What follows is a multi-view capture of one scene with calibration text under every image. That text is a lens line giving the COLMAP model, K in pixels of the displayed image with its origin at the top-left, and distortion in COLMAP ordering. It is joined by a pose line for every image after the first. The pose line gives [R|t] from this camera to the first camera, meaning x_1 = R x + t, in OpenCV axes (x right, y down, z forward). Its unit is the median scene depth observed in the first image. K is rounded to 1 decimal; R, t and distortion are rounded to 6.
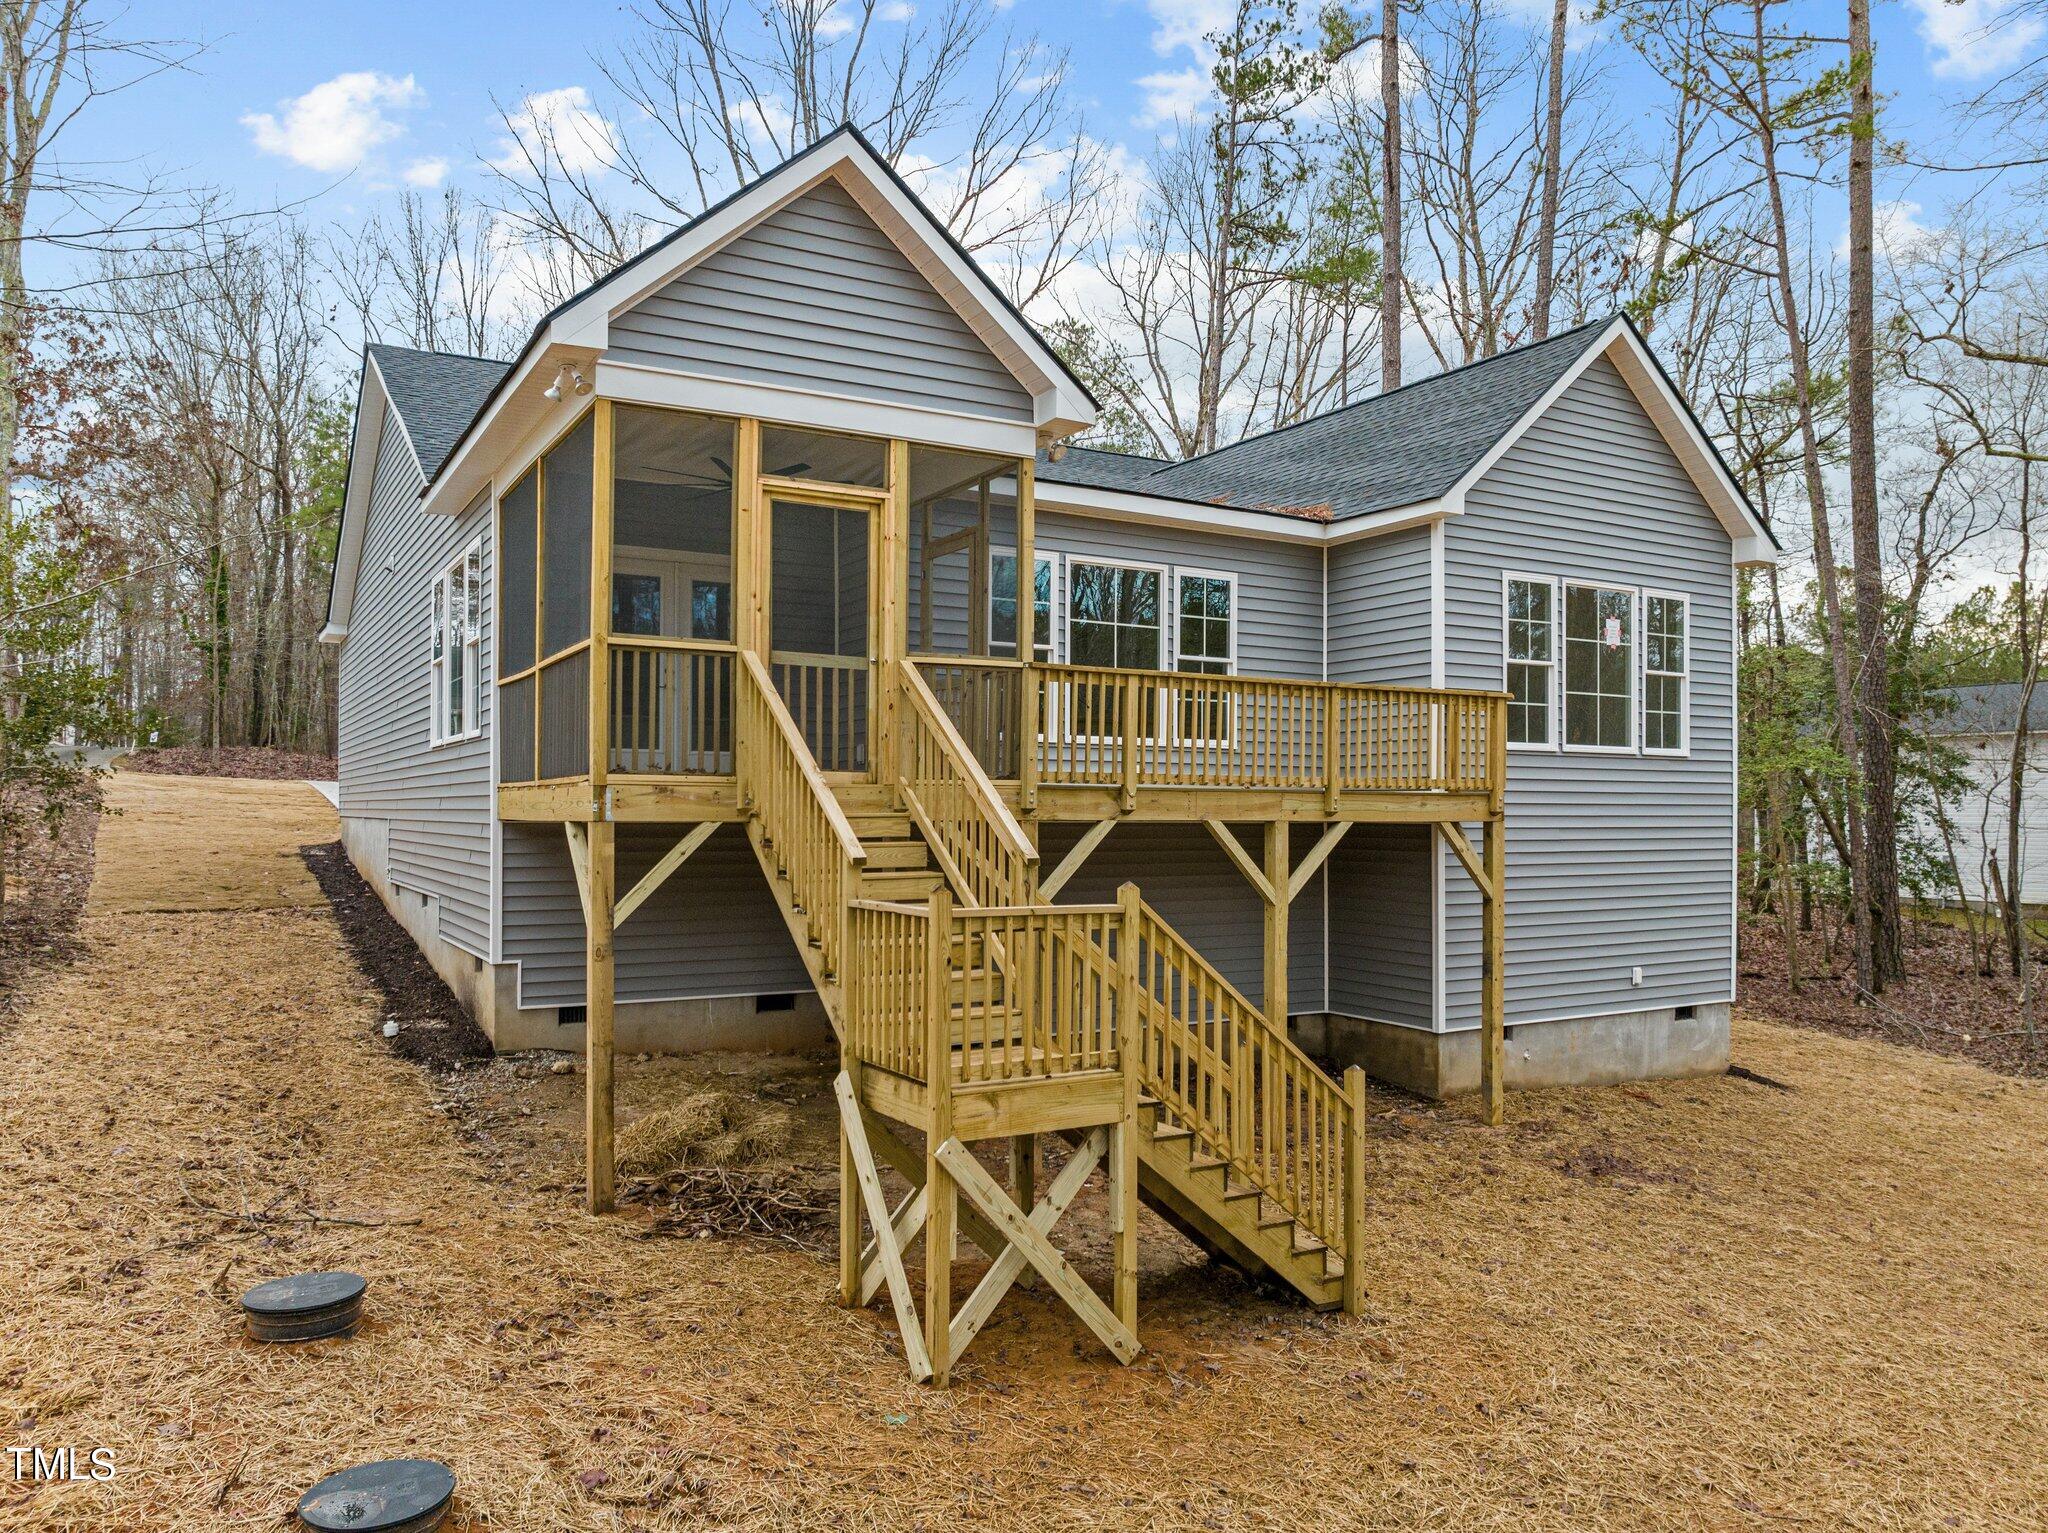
lens RADIAL K [[1442.5, 0, 1021.3], [0, 1442.5, 802.0], [0, 0, 1]] dist [-0.028882, -0.002996]
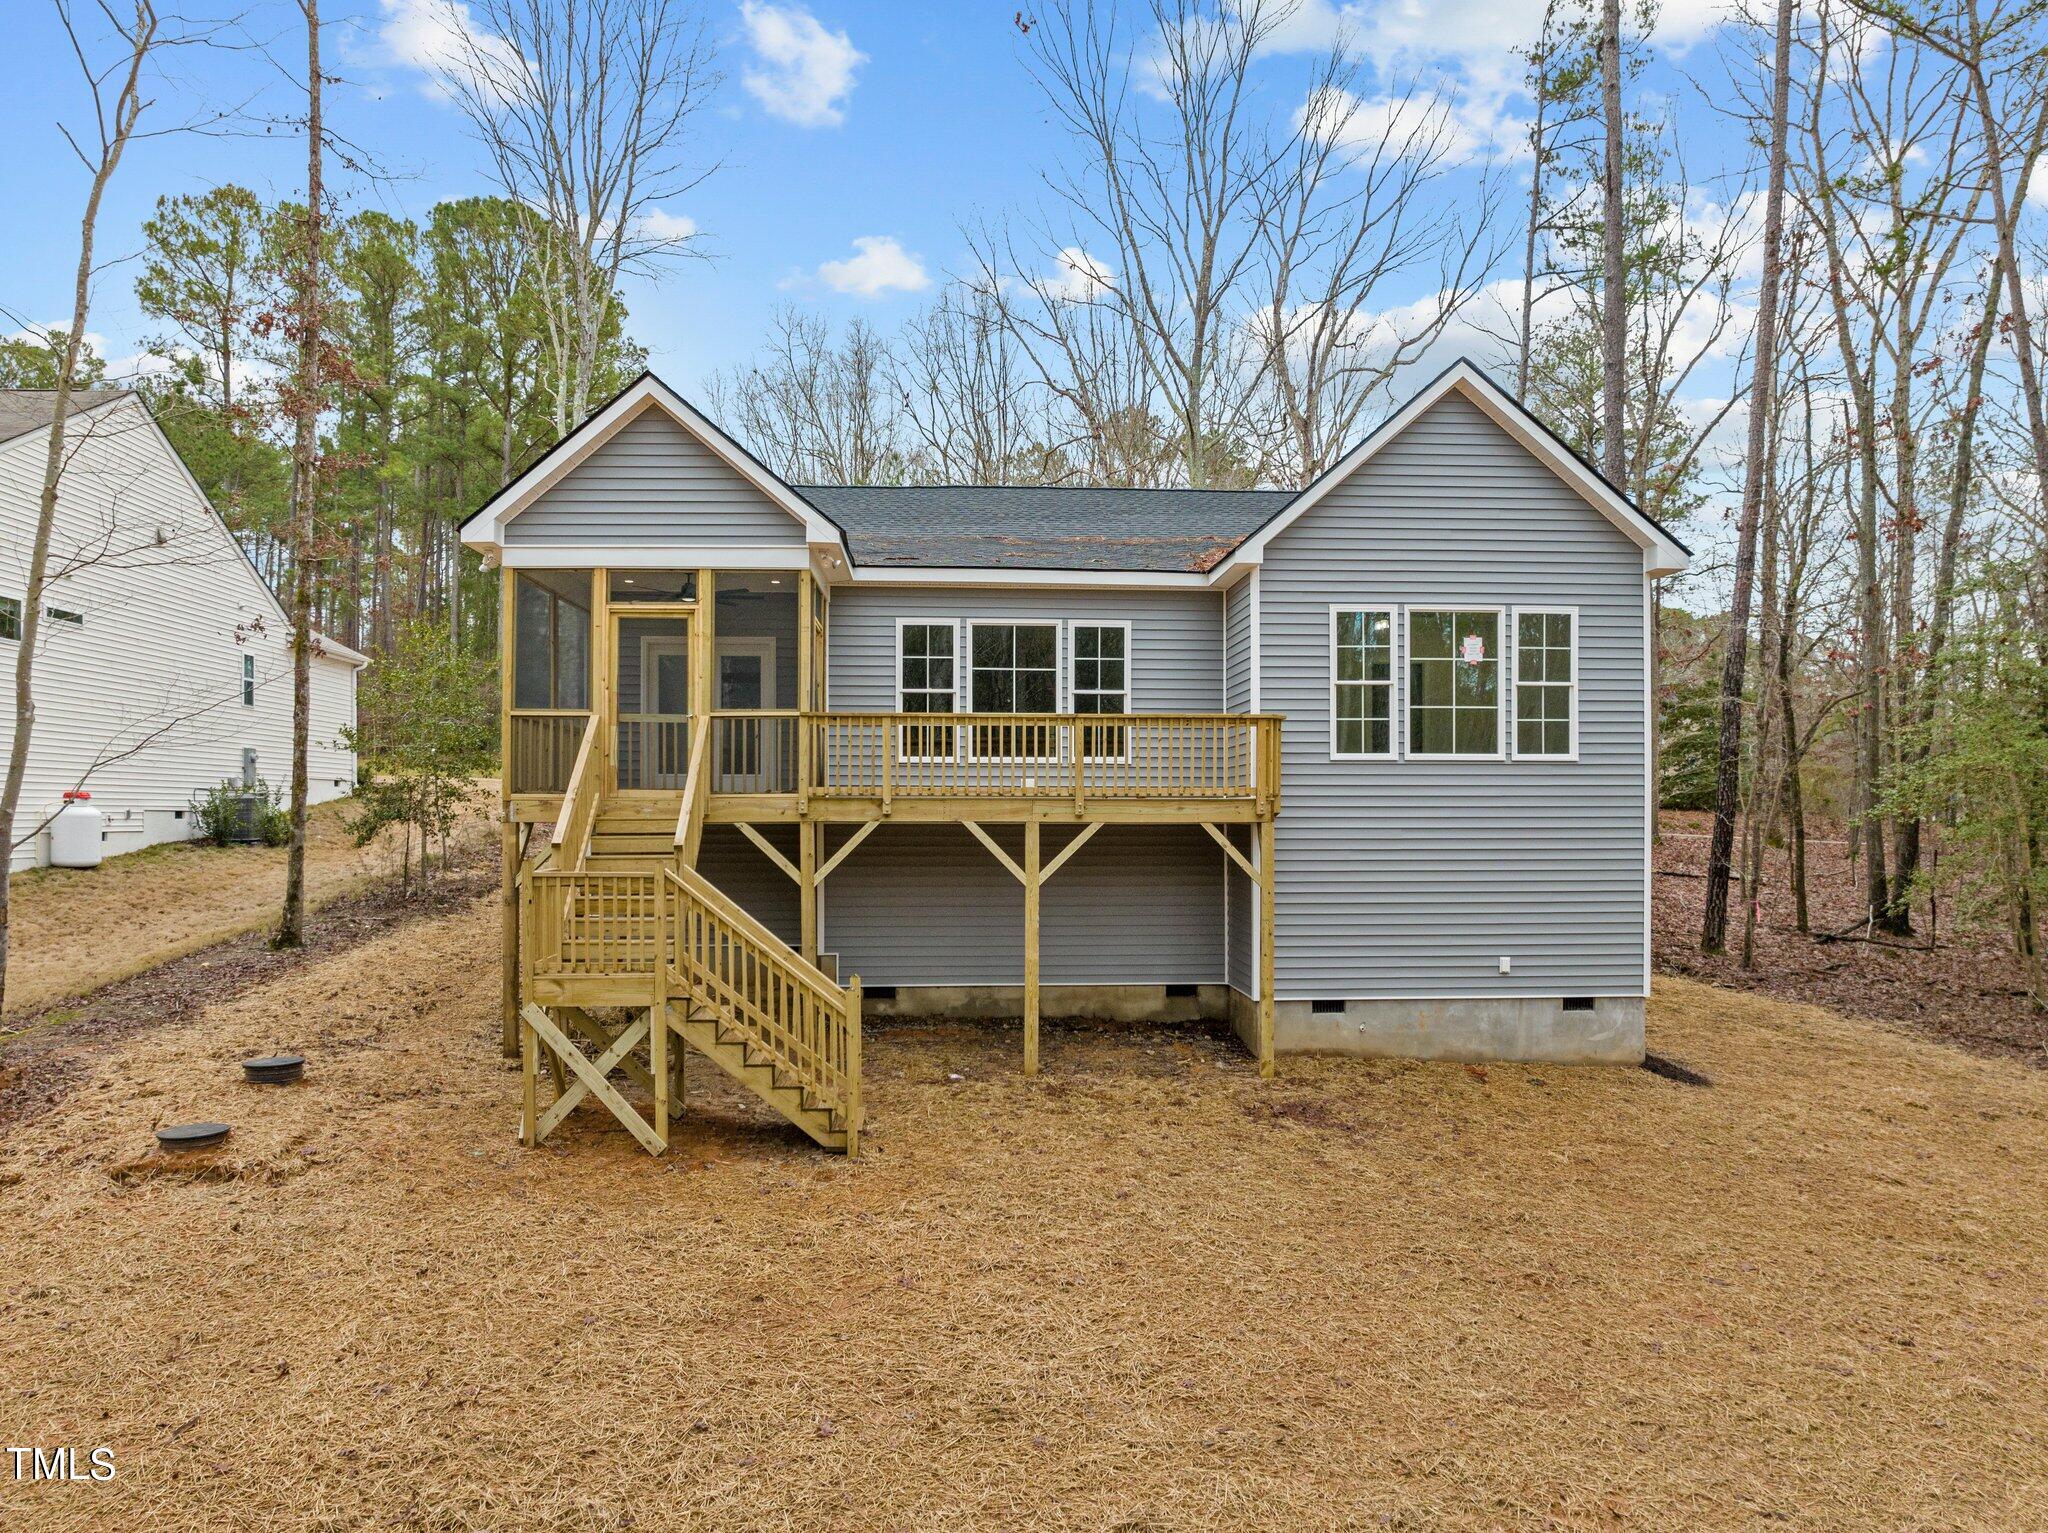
lens RADIAL K [[1439.1, 0, 1014.9], [0, 1439.1, 820.8], [0, 0, 1]] dist [-0.034726, -0.005998]
pose [[0.892894, -0.002516, -0.450260, 0.633956], [0.006494, 0.999952, 0.007290, 0.002020], [0.450220, -0.009433, 0.892868, -0.141647]]
